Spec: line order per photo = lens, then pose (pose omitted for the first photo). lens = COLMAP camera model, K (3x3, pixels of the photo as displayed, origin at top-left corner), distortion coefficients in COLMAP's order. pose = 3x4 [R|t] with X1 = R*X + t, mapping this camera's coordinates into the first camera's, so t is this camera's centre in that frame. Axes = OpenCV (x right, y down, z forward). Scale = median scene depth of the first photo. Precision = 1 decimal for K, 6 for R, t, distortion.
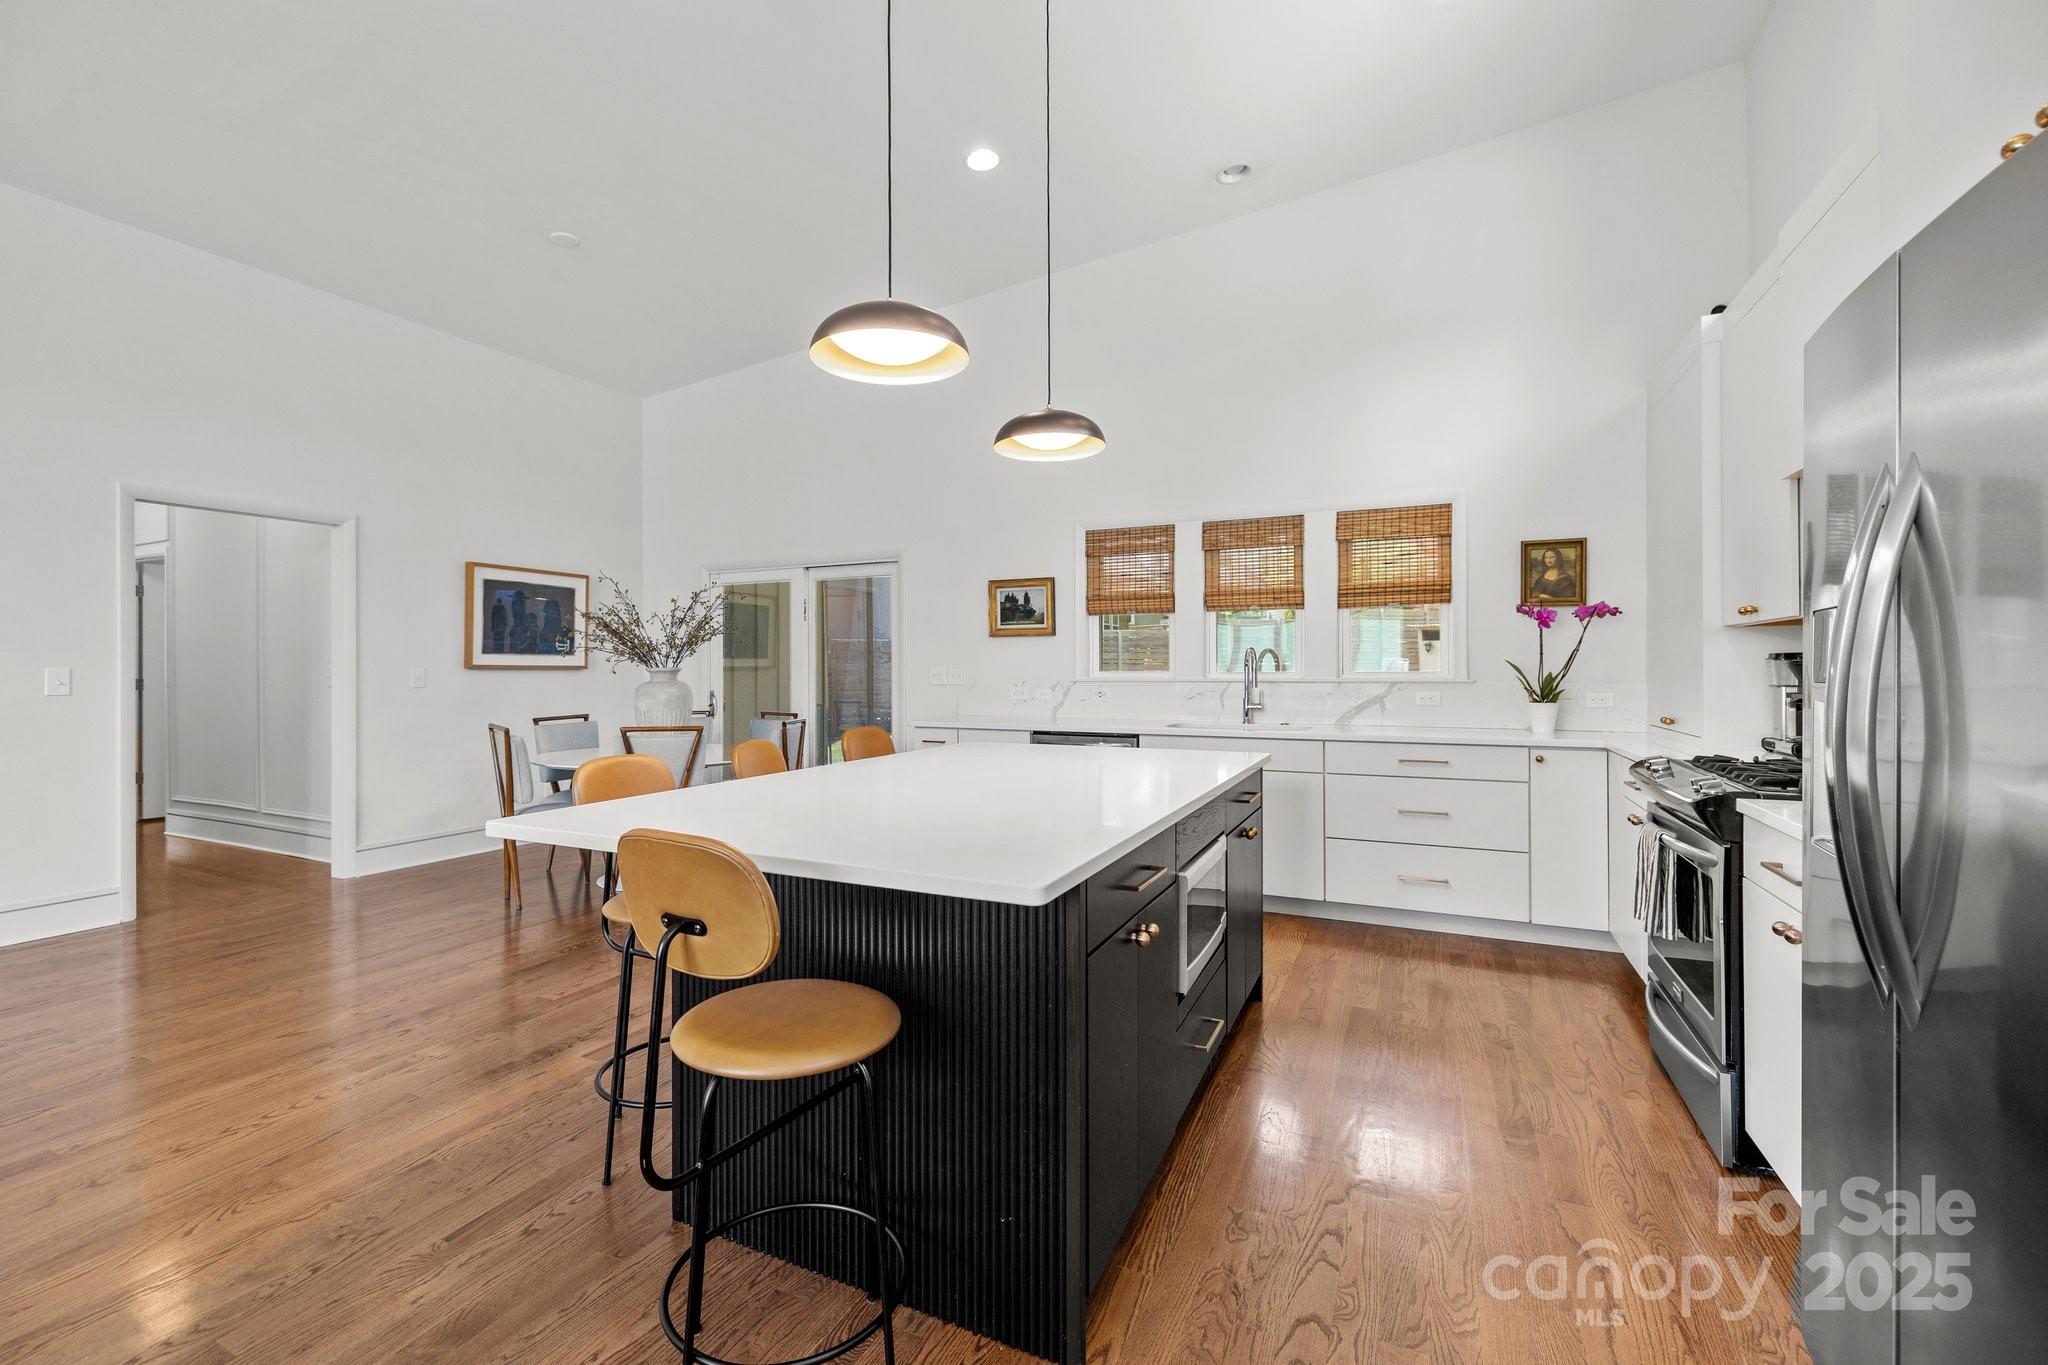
lens RADIAL K [[860.4, 0, 1011.0], [0, 860.4, 662.2], [0, 0, 1]] dist [0.000047, -0.001198]
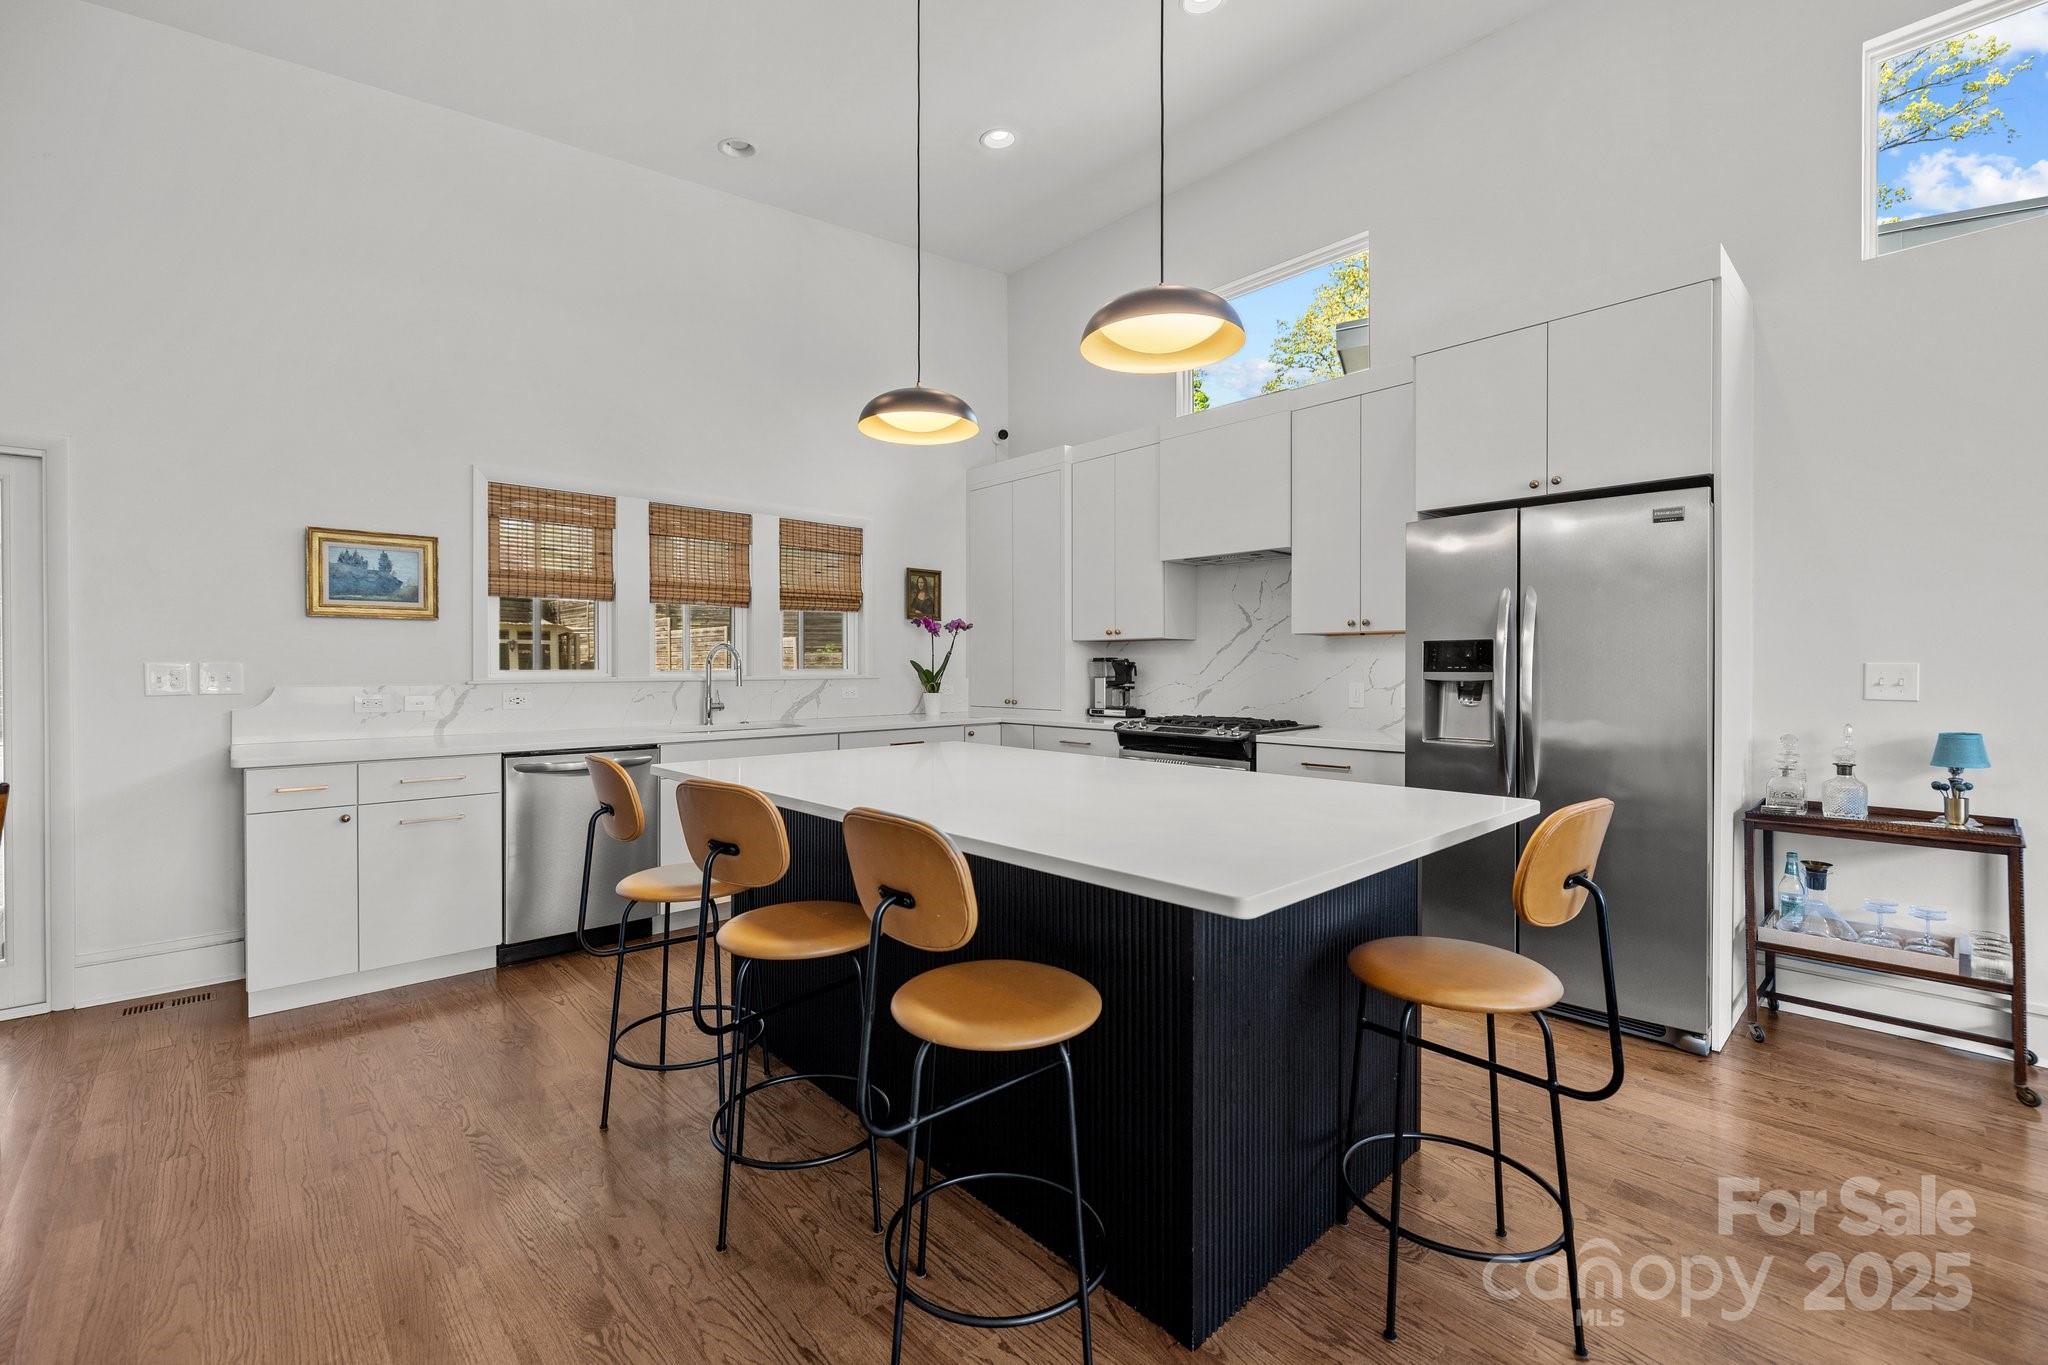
lens RADIAL K [[860.4, 0, 1009.6], [0, 860.4, 673.2], [0, 0, 1]] dist [0.000047, -0.001198]
pose [[0.375520, -0.004297, 0.926804, -0.434669], [-0.002658, 0.999980, 0.005713, 0.007230], [-0.926810, -0.004609, 0.375501, 0.304035]]
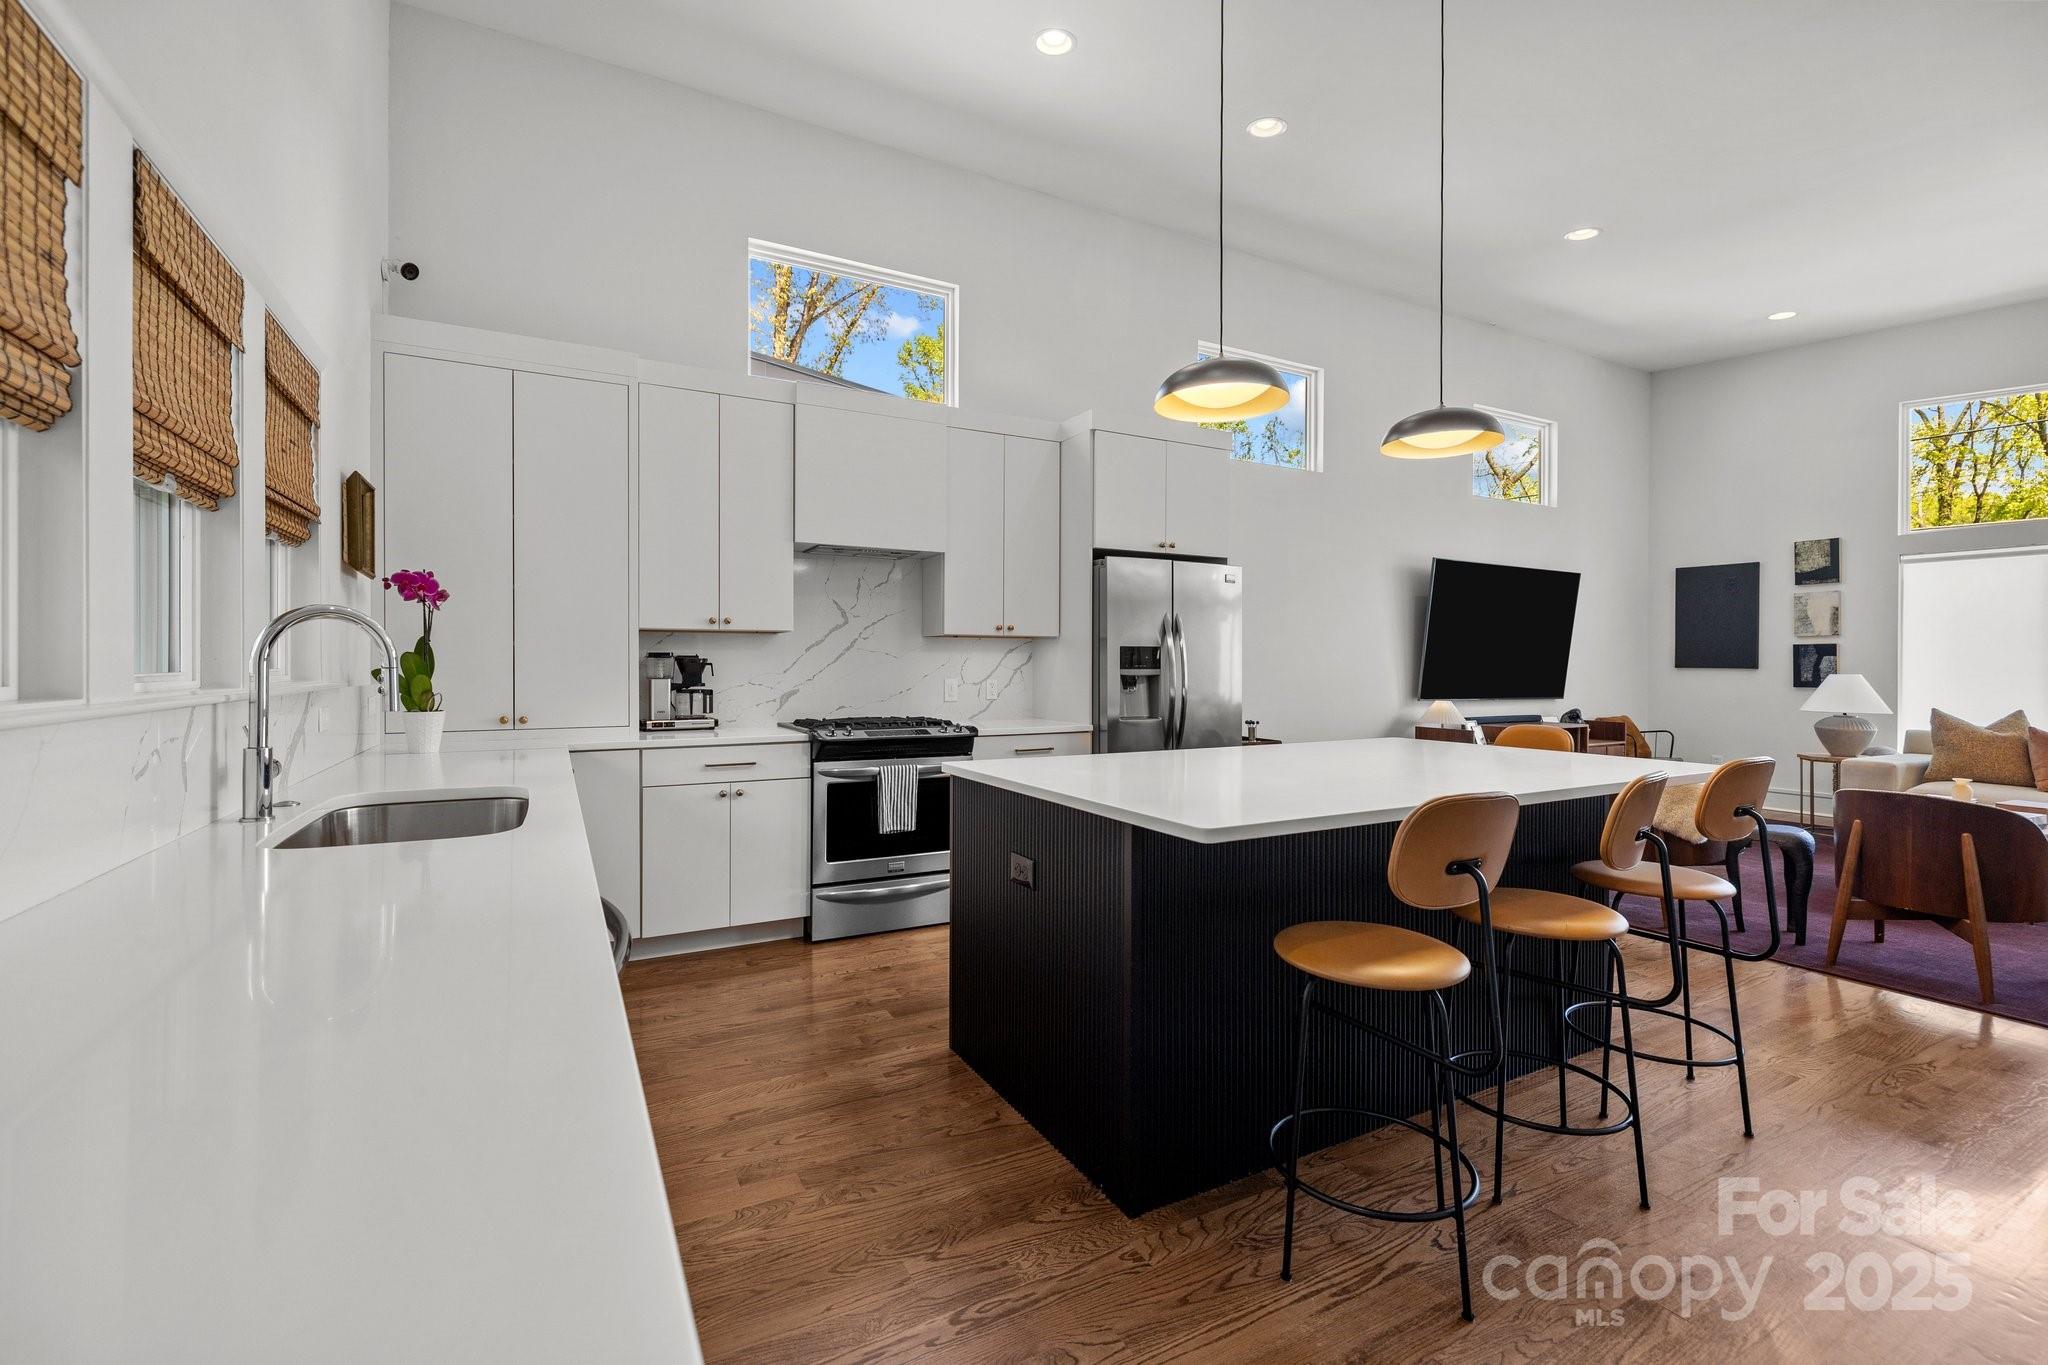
lens RADIAL K [[860.4, 0, 998.2], [0, 860.4, 665.6], [0, 0, 1]] dist [0.000047, -0.001198]
pose [[-0.802750, -0.005039, 0.596295, -0.151724], [-0.003971, 0.999987, 0.003104, 0.002732], [-0.596303, 0.000124, -0.802760, 1.007225]]
